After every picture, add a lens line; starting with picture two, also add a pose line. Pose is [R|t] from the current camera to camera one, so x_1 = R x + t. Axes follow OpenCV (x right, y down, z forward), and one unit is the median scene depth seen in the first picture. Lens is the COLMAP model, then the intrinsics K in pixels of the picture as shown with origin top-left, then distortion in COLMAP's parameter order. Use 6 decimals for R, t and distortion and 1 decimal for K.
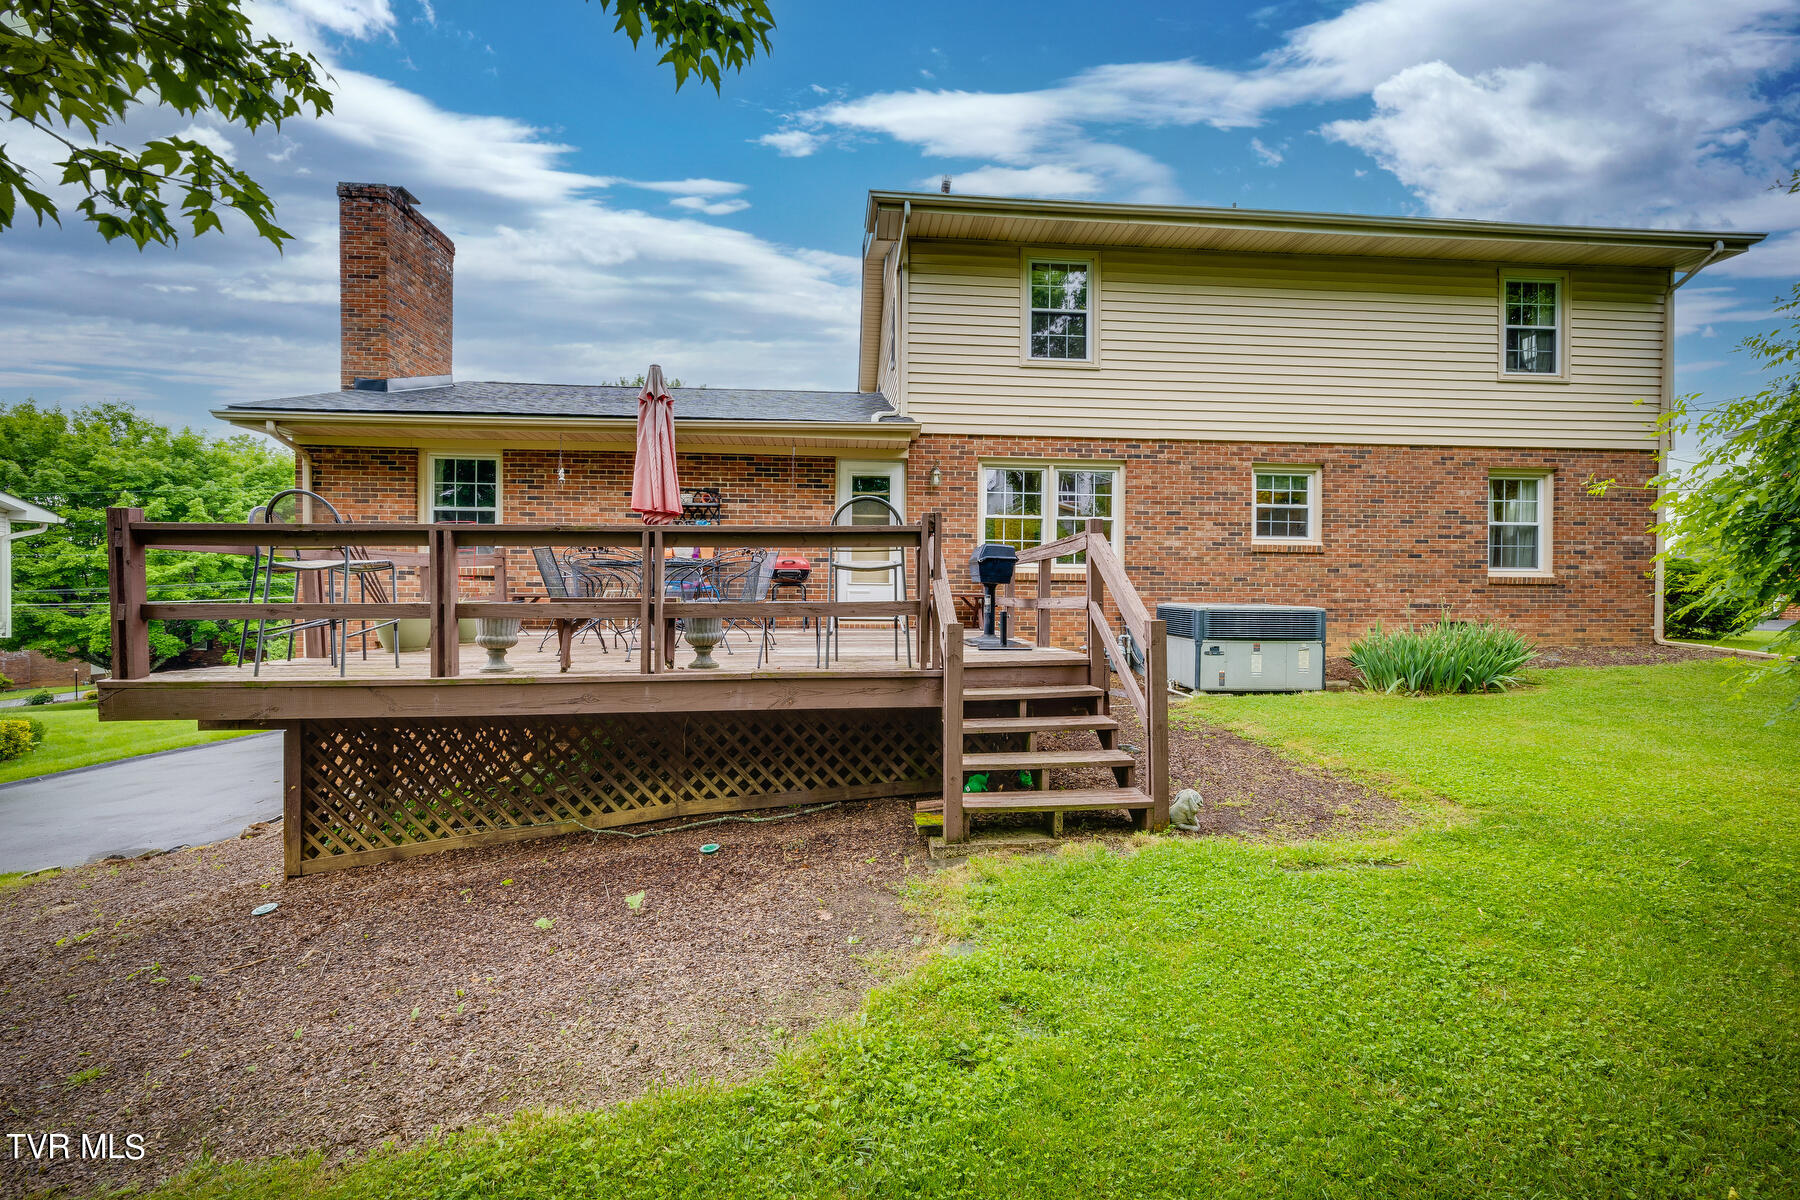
lens RADIAL K [[765.1, 0, 900.0], [0, 765.1, 600.0], [0, 0, 1]] dist [0.002157, 0.000275]
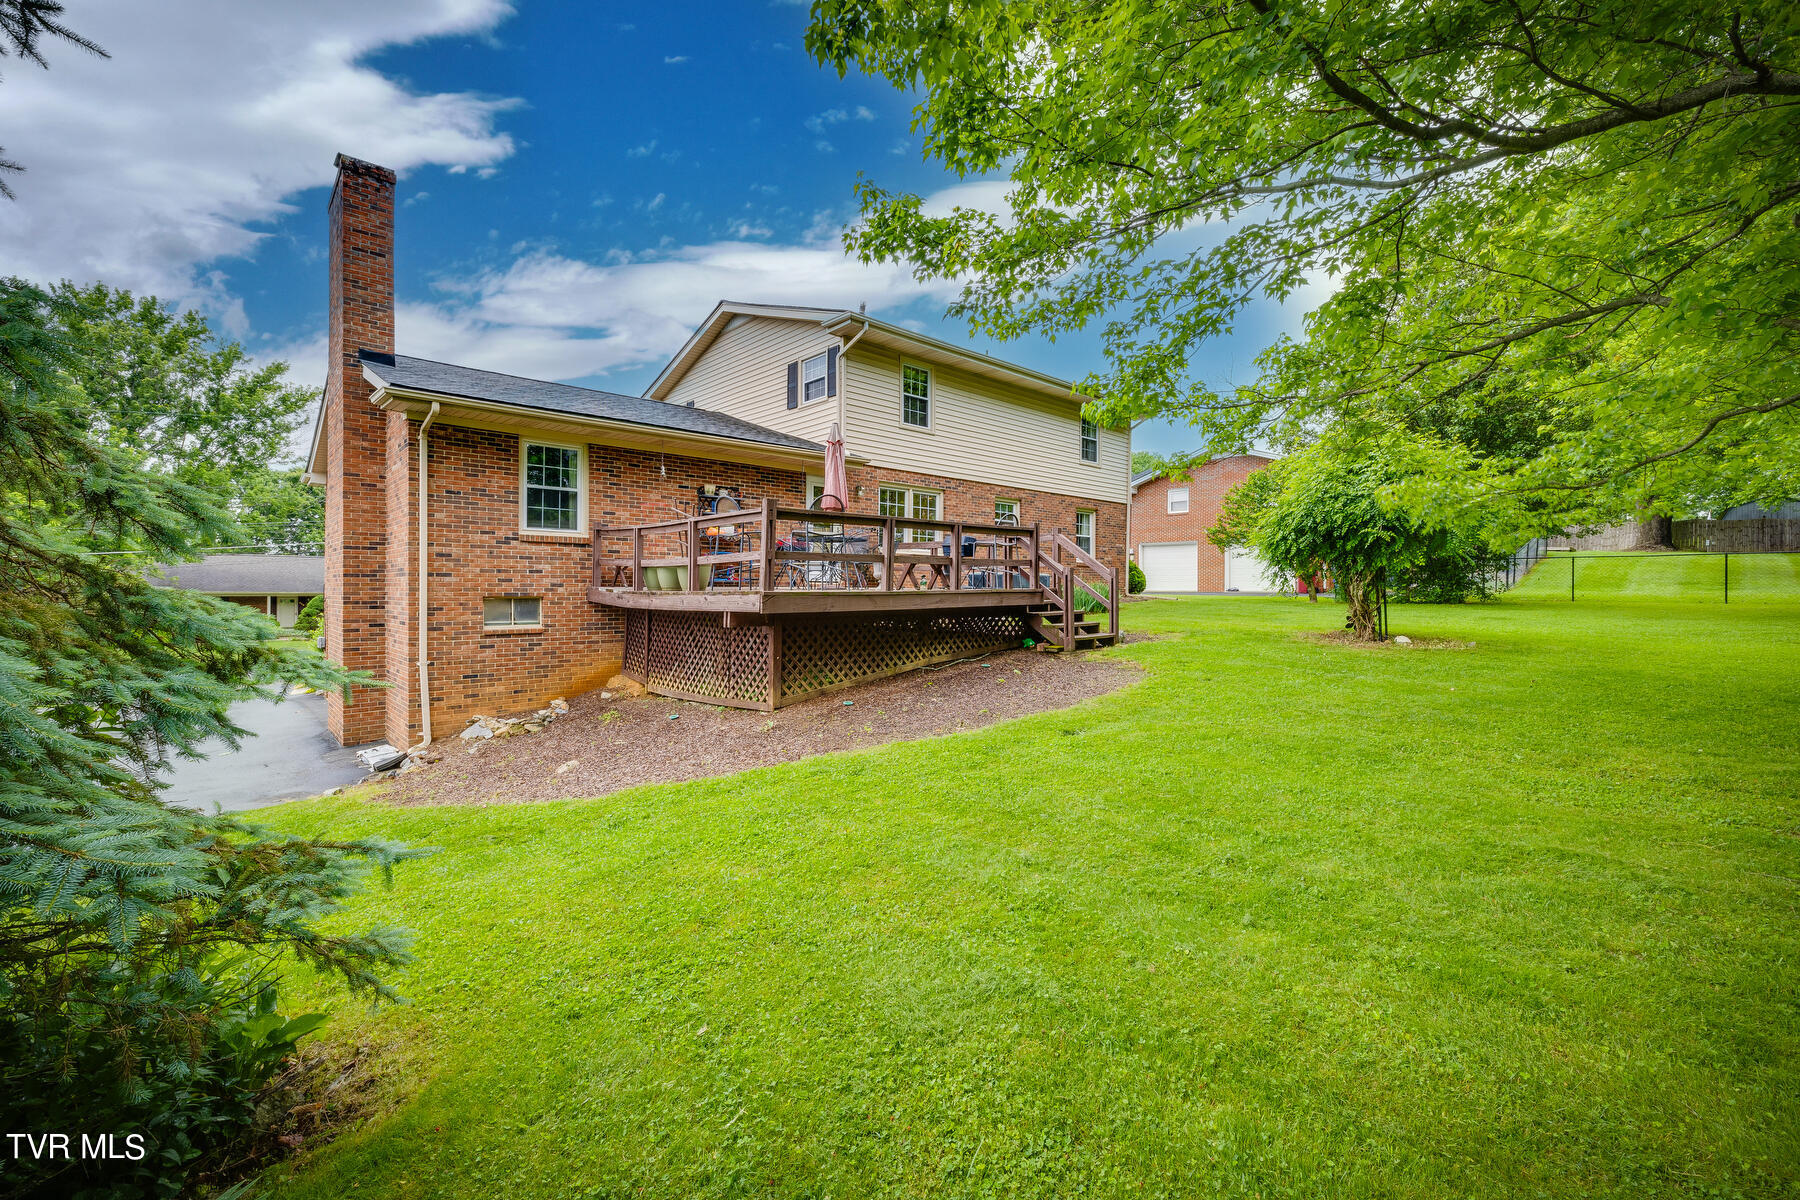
lens RADIAL K [[765.1, 0, 900.0], [0, 765.1, 600.0], [0, 0, 1]] dist [0.002157, 0.000275]
pose [[0.786842, -0.010141, 0.617071, -0.878214], [0.006087, 0.999944, 0.008672, 0.051748], [-0.617124, -0.003067, 0.786860, -0.300061]]
